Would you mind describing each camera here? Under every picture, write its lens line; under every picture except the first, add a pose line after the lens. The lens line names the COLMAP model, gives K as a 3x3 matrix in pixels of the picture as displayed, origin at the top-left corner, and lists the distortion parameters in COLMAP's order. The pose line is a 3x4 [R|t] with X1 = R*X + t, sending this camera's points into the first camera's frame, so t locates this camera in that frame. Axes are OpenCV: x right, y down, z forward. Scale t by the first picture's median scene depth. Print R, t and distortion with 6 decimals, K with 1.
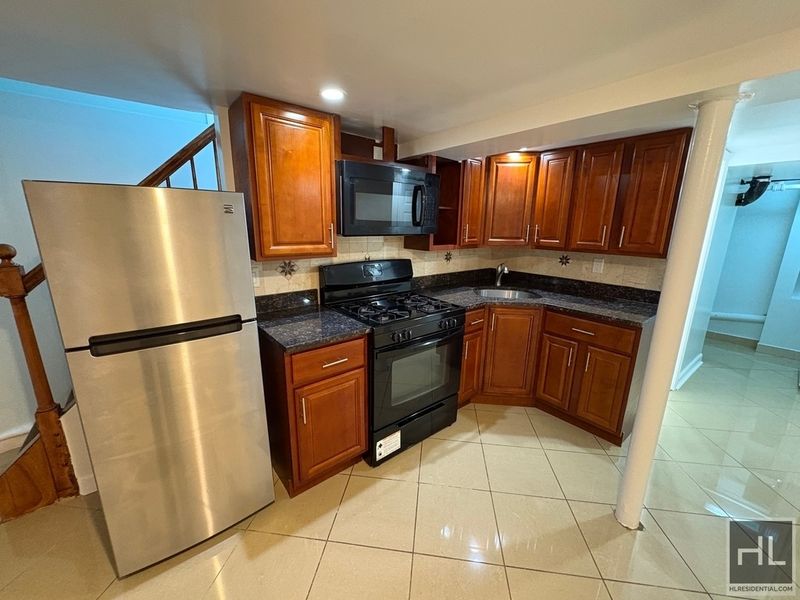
lens RADIAL K [[316.3, 0, 398.1], [0, 316.3, 299.1], [0, 0, 1]] dist [0.000186, -0.000570]
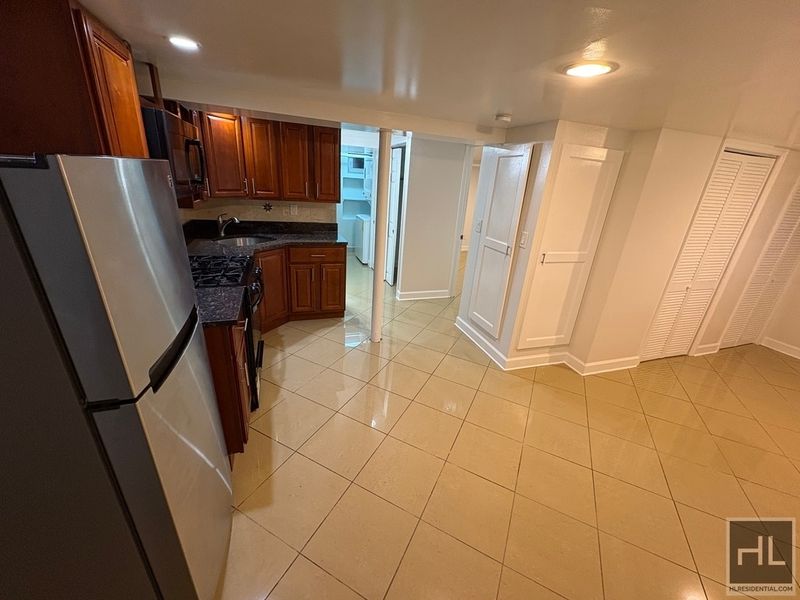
lens RADIAL K [[316.3, 0, 392.1], [0, 316.3, 296.6], [0, 0, 1]] dist [0.000186, -0.000570]
pose [[0.362284, -0.320992, 0.875051, -0.585979], [0.157752, 0.946400, 0.281853, -0.072205], [-0.918621, 0.035930, 0.393502, 0.071277]]
